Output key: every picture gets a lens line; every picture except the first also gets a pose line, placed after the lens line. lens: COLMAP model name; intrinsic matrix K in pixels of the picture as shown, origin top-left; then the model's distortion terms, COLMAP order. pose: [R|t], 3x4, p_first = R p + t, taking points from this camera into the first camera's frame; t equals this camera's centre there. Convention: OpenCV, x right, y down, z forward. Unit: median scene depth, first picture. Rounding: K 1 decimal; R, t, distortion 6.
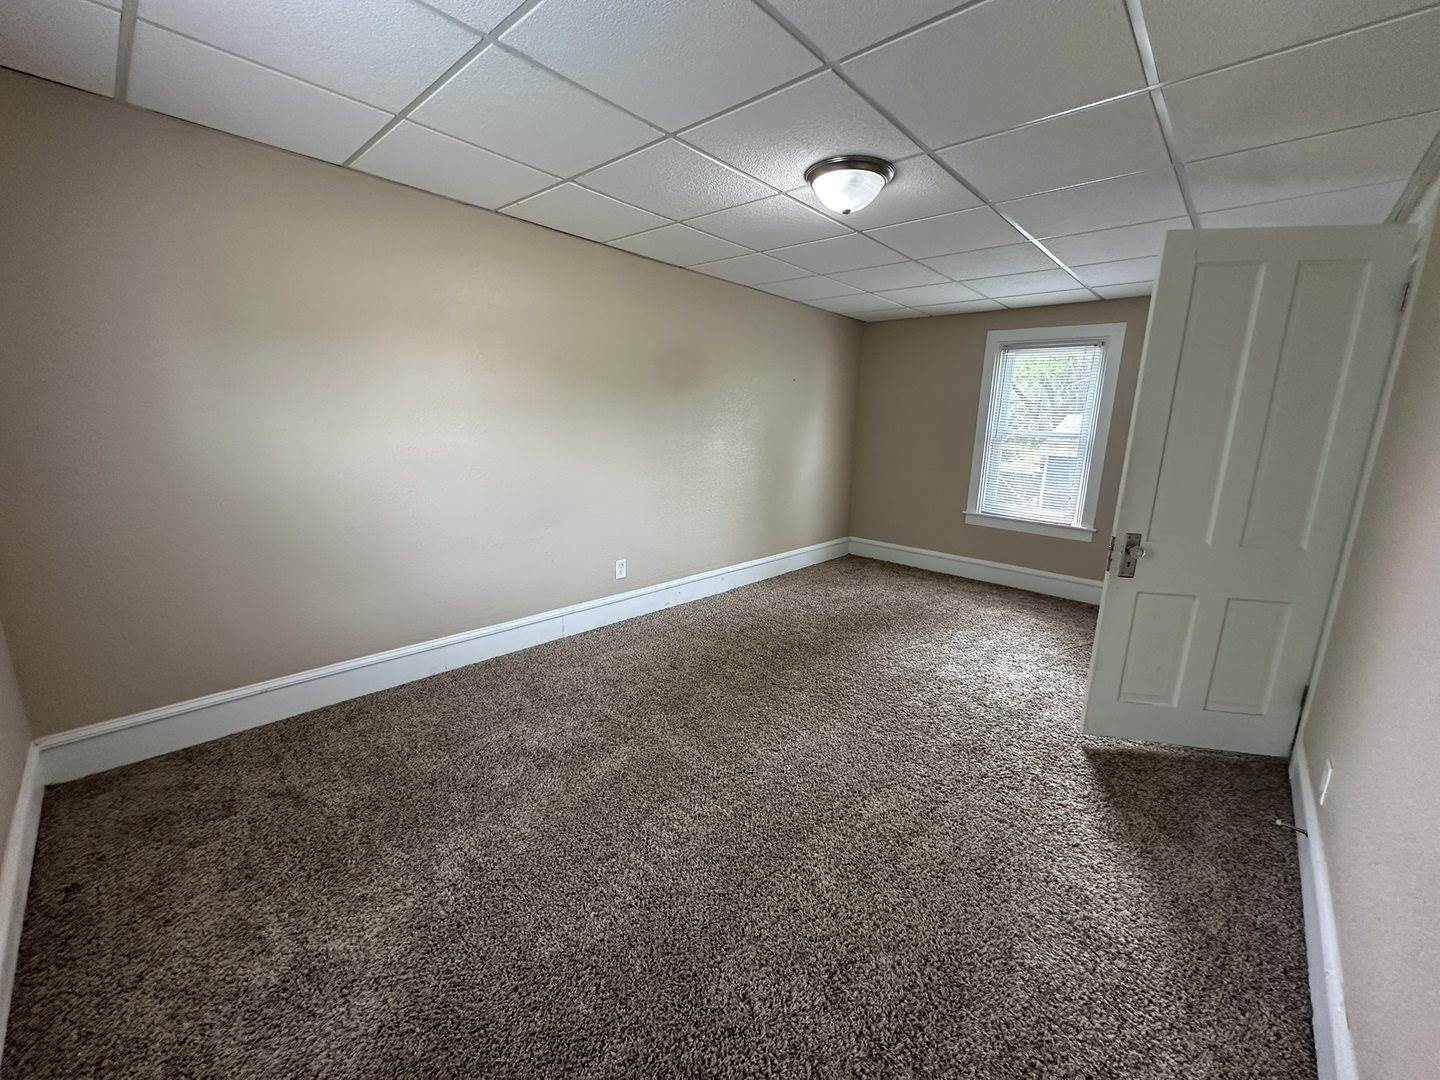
lens RADIAL K [[574.2, 0, 724.6], [0, 574.2, 542.4], [0, 0, 1]] dist [-0.000833, -0.000045]
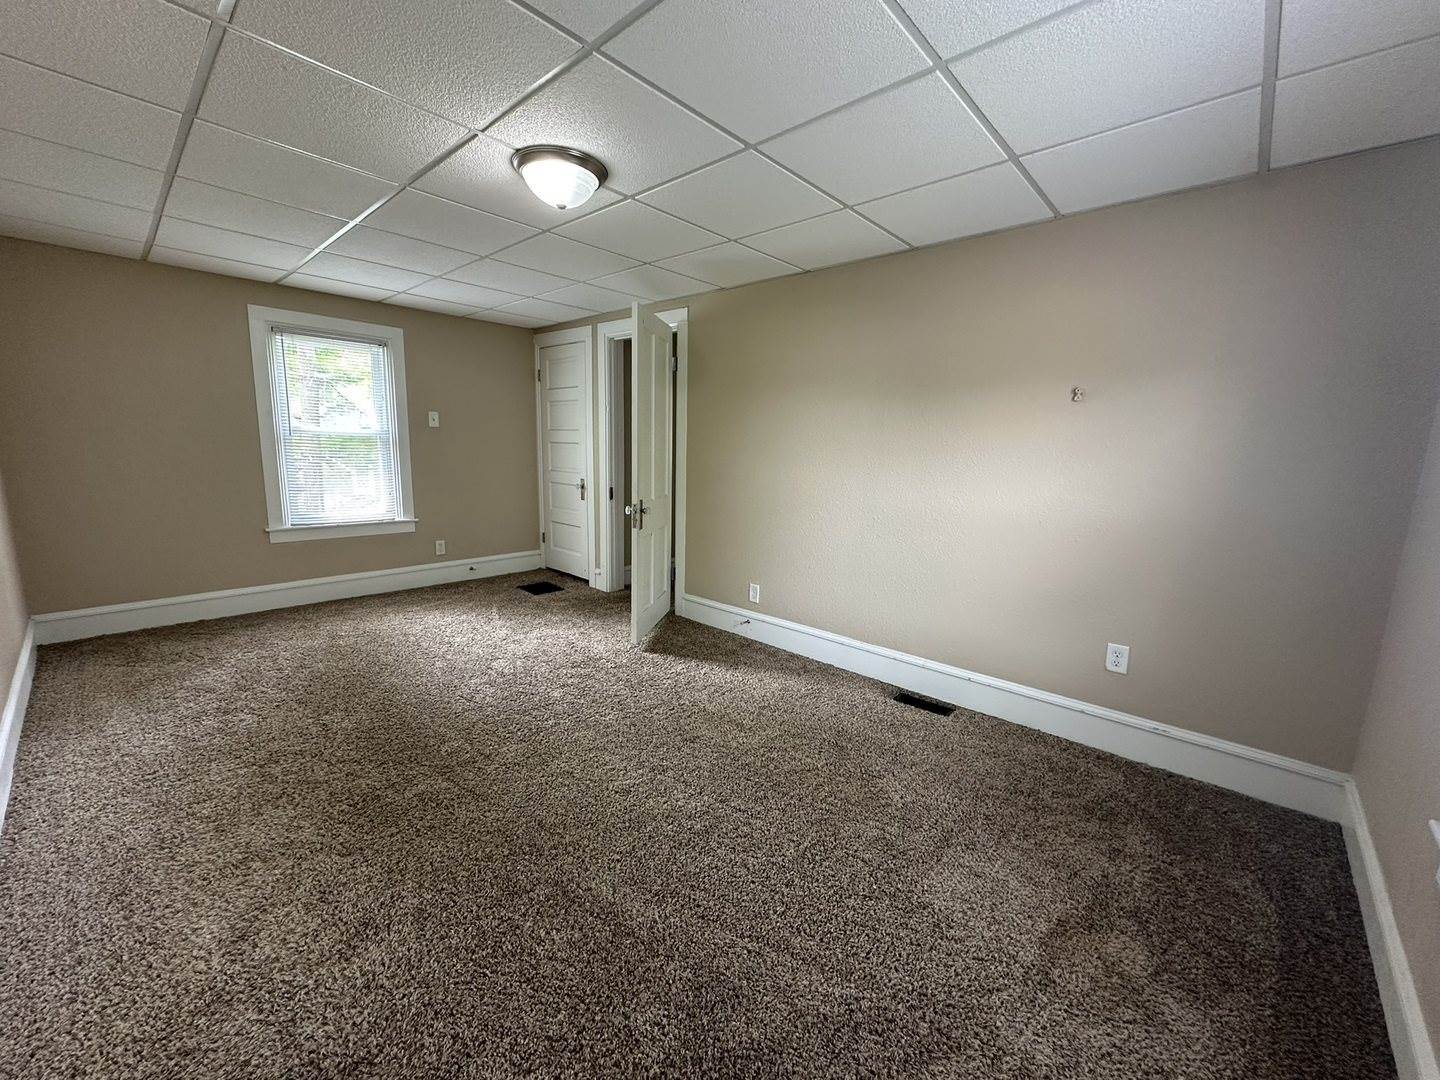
lens RADIAL K [[574.2, 0, 714.8], [0, 574.2, 541.5], [0, 0, 1]] dist [-0.000833, -0.000045]
pose [[0.009737, -0.203078, 0.979114, -0.403549], [0.185037, 0.962616, 0.197817, -0.088768], [-0.982683, 0.179246, 0.046950, 0.390713]]
